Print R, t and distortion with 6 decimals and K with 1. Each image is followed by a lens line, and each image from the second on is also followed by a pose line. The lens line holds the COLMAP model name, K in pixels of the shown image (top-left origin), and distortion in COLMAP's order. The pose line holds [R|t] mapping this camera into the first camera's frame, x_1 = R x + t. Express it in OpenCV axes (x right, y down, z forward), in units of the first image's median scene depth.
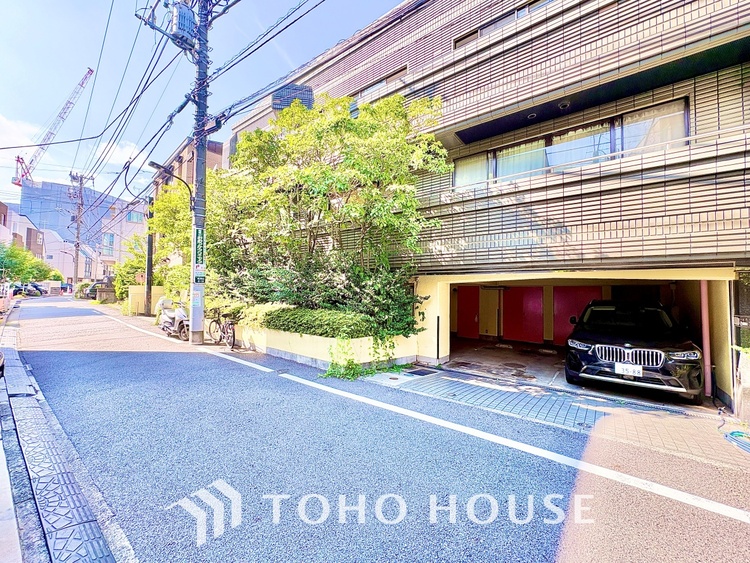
lens RADIAL K [[299.2, 0, 375.5], [0, 299.2, 281.8], [0, 0, 1]] dist [0.000103, 0.000325]
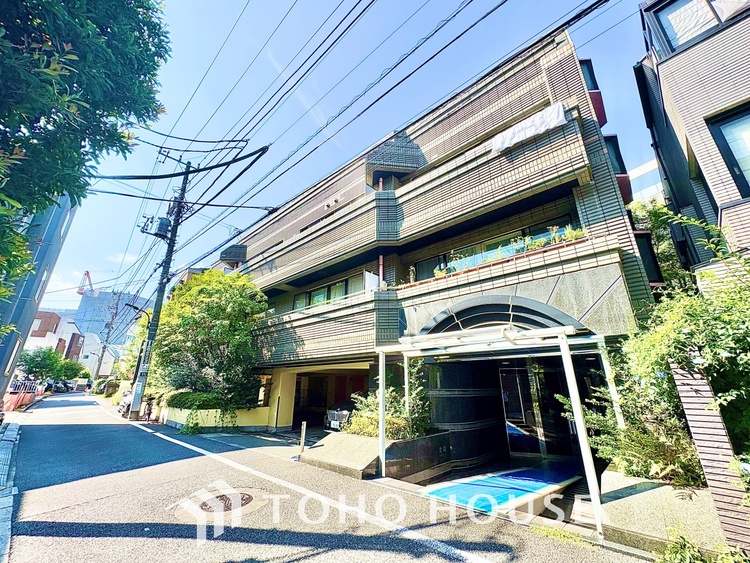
lens RADIAL K [[299.2, 0, 375.5], [0, 299.2, 281.8], [0, 0, 1]] dist [0.000103, 0.000325]
pose [[0.995963, -0.046558, -0.076749, 1.044539], [0.022200, 0.956171, -0.291965, 0.016478], [0.086978, 0.289082, 0.953345, -0.706938]]
